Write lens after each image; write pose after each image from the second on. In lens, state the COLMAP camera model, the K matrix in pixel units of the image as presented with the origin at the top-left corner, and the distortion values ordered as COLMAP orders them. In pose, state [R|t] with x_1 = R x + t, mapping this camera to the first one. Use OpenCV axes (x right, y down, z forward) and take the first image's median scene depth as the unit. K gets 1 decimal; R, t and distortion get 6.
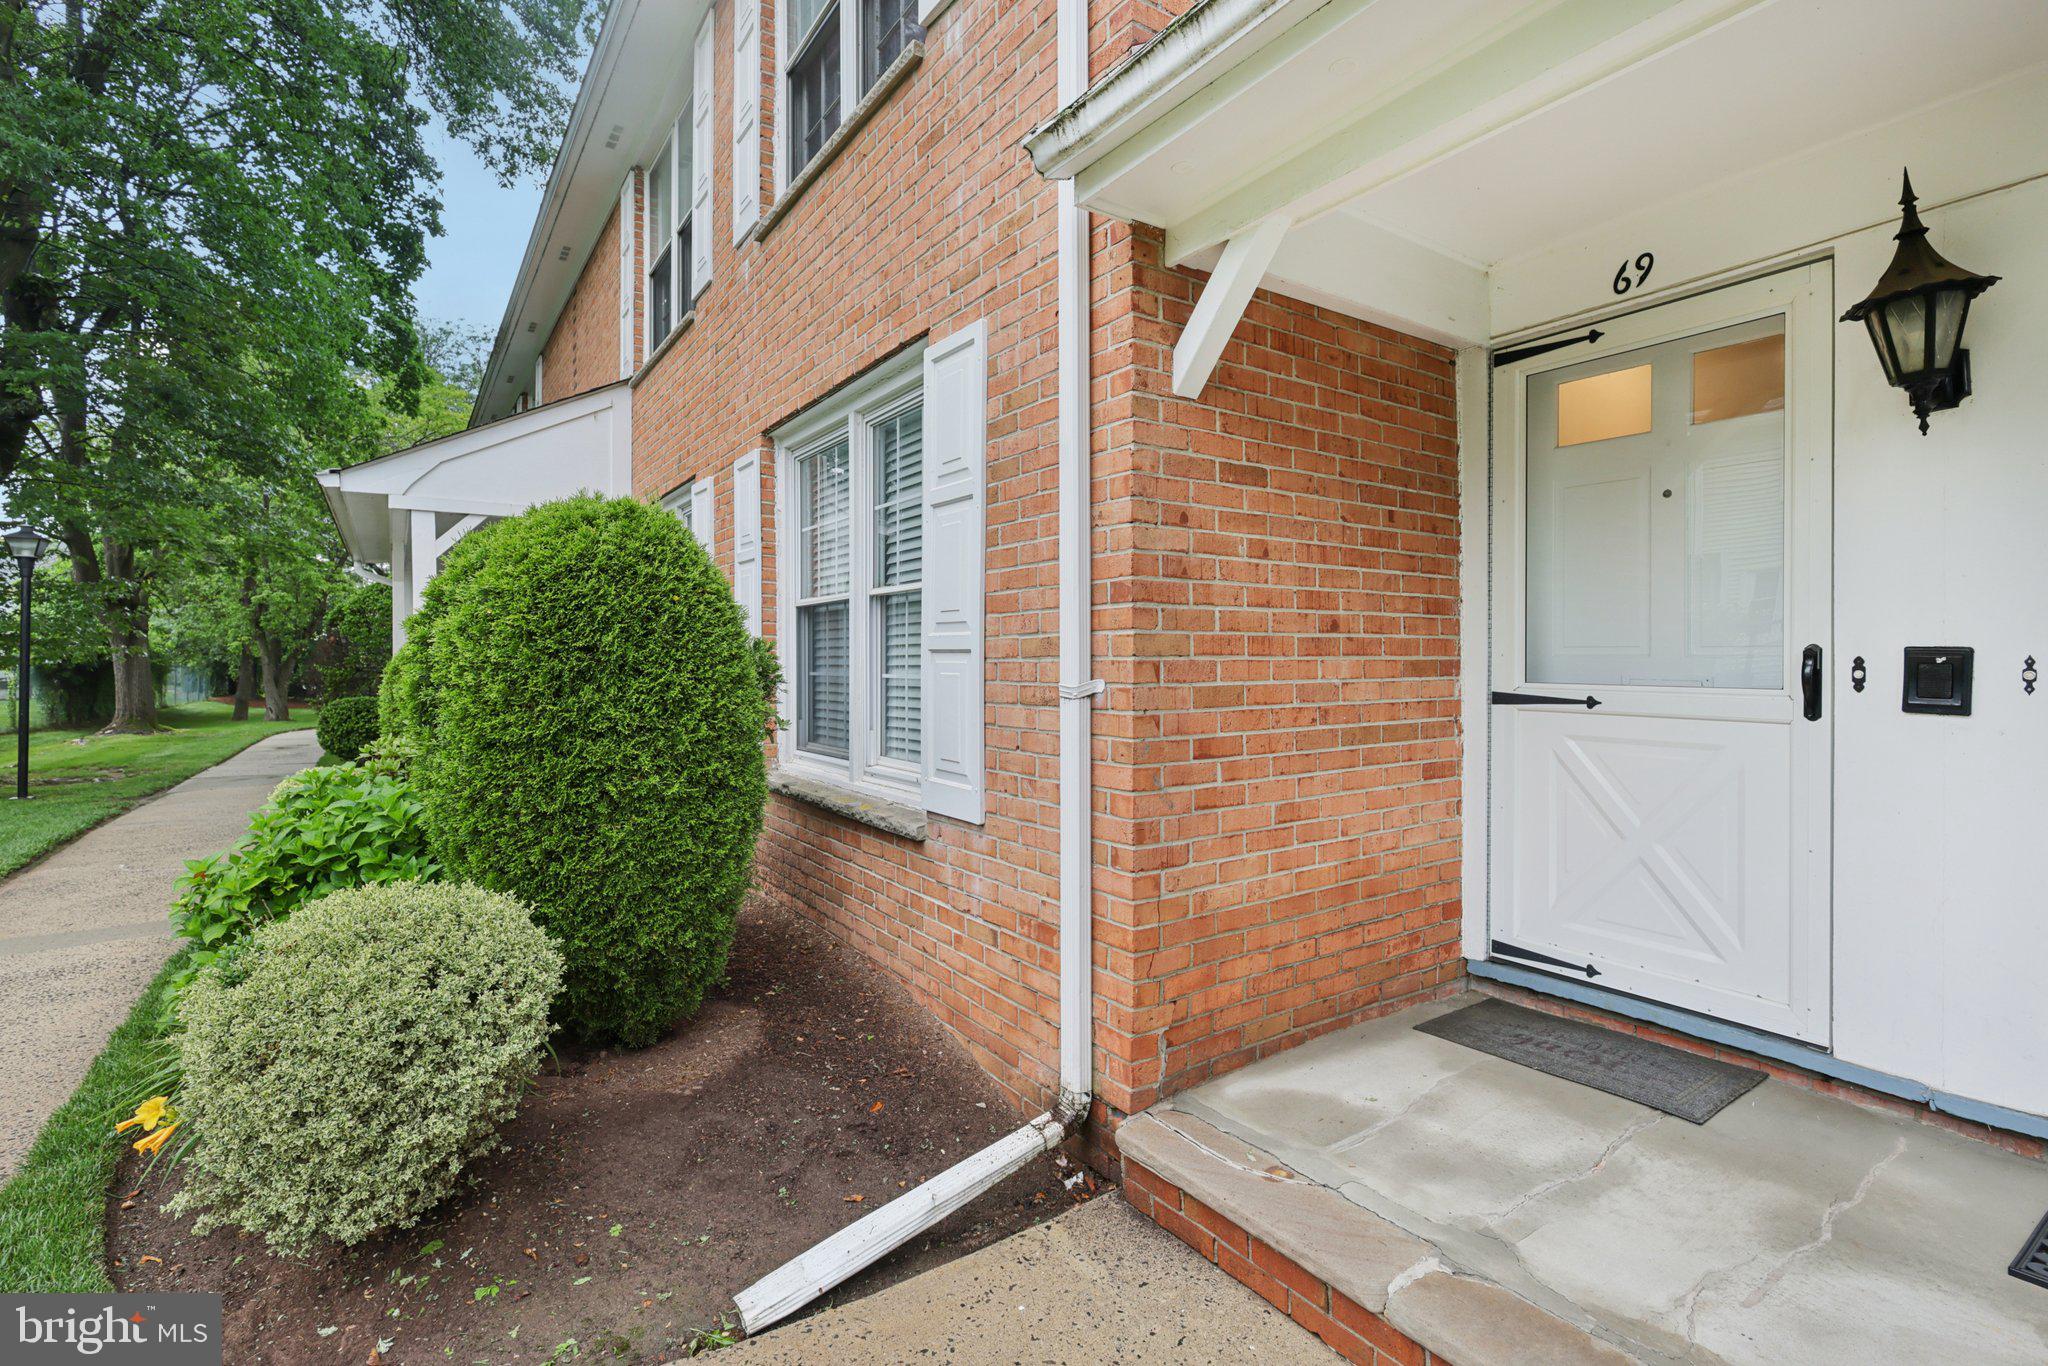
lens RADIAL K [[952.7, 0, 1025.7], [0, 952.7, 663.8], [0, 0, 1]] dist [-0.000489, 0.000546]
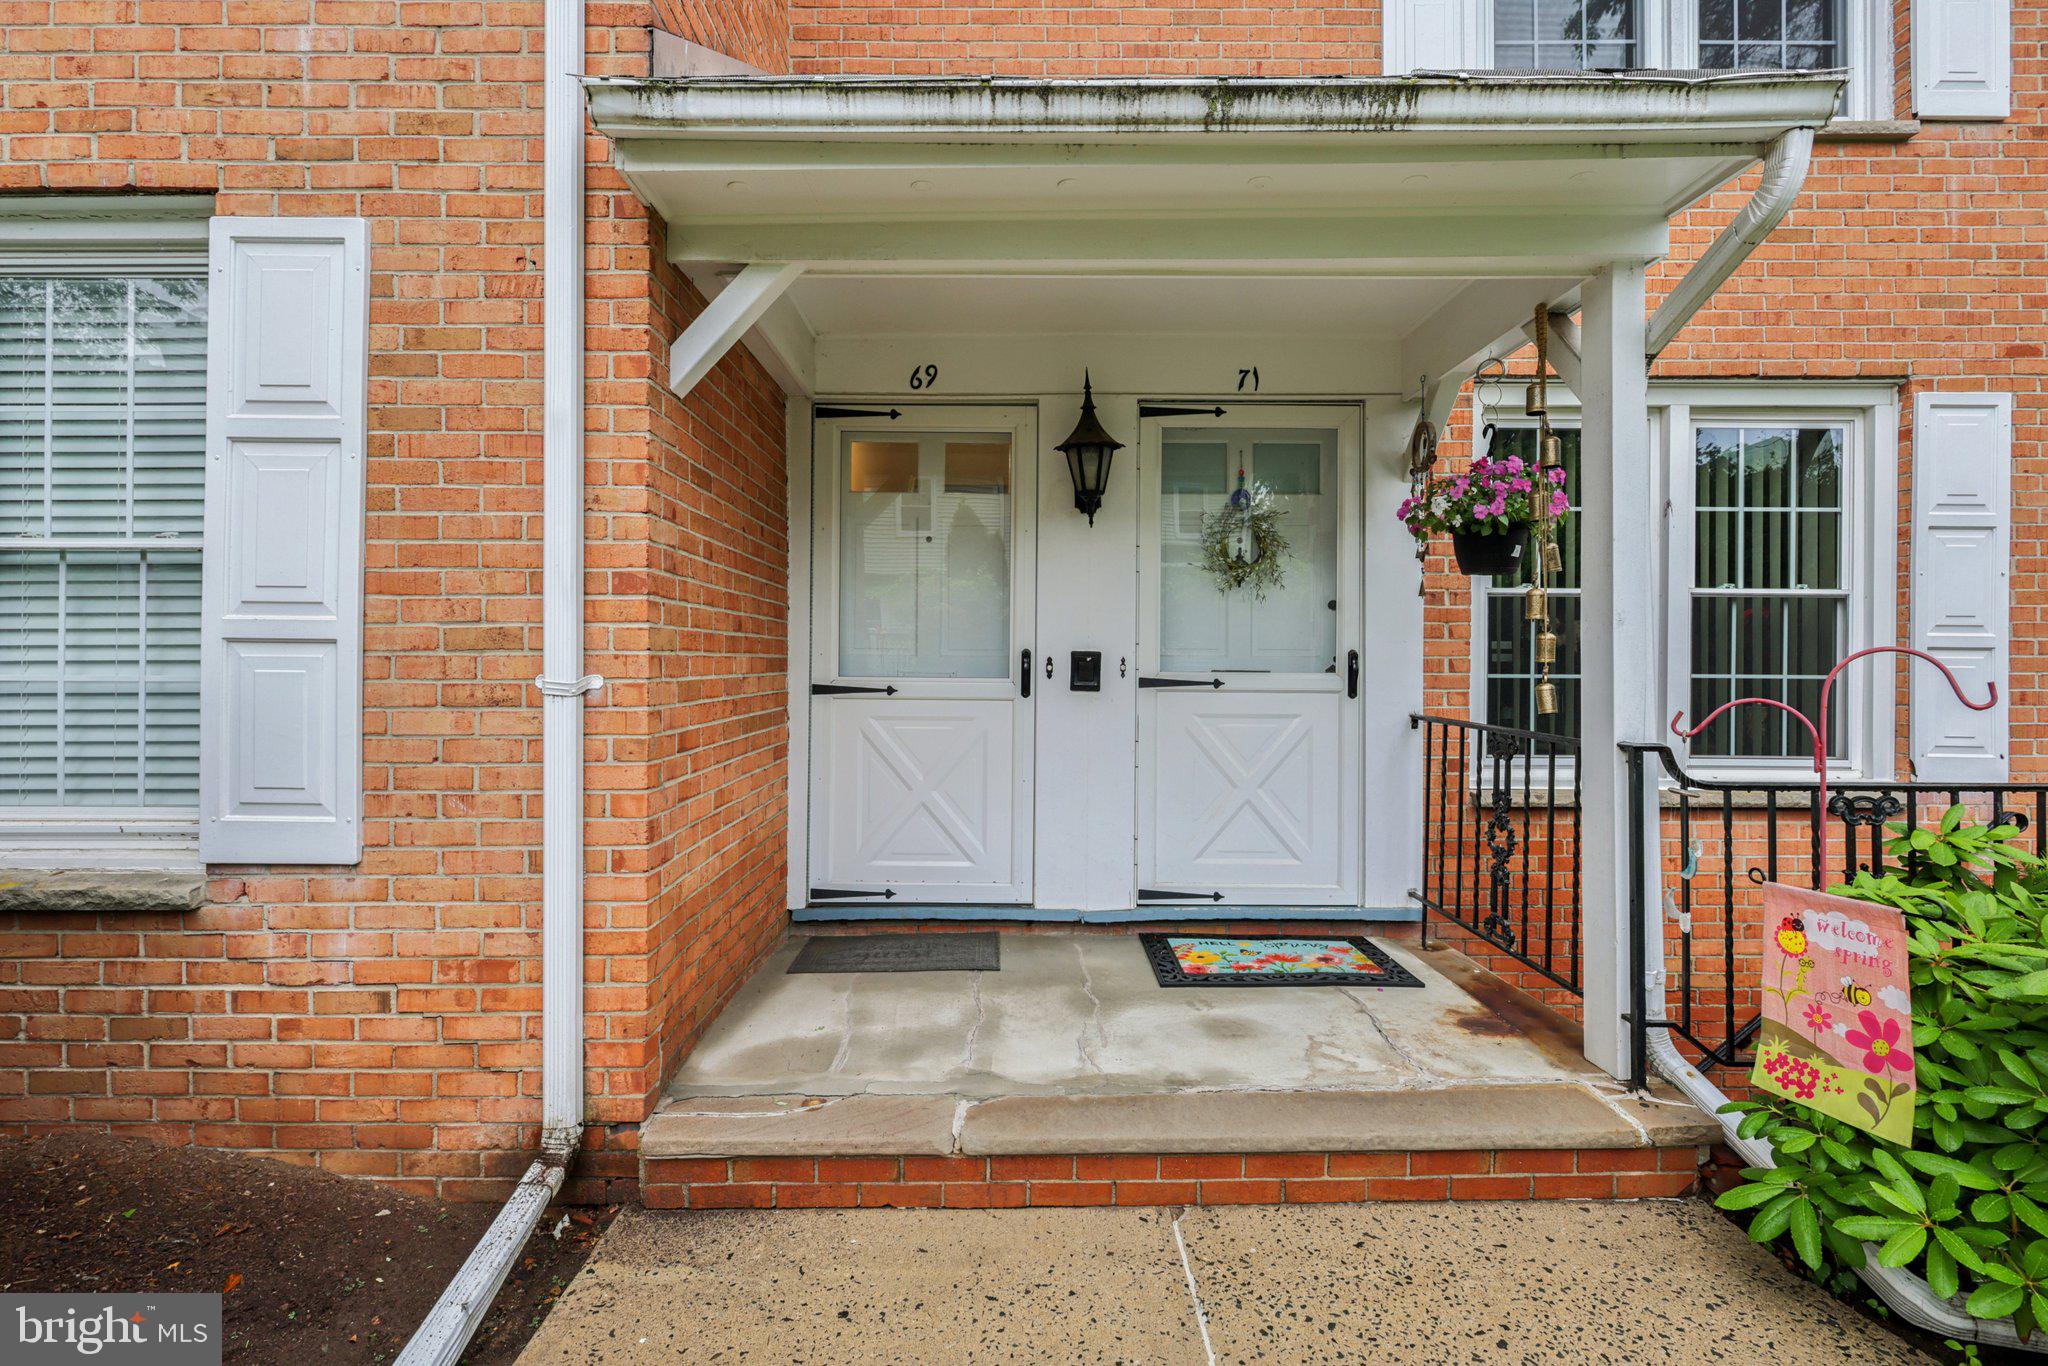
lens RADIAL K [[943.5, 0, 1021.2], [0, 943.5, 668.8], [0, 0, 1]] dist [-0.000384, 0.000081]
pose [[0.559904, -0.002222, 0.828555, -0.423346], [-0.000260, 0.999996, 0.002858, 0.007234], [-0.828558, -0.001815, 0.559901, 0.125888]]
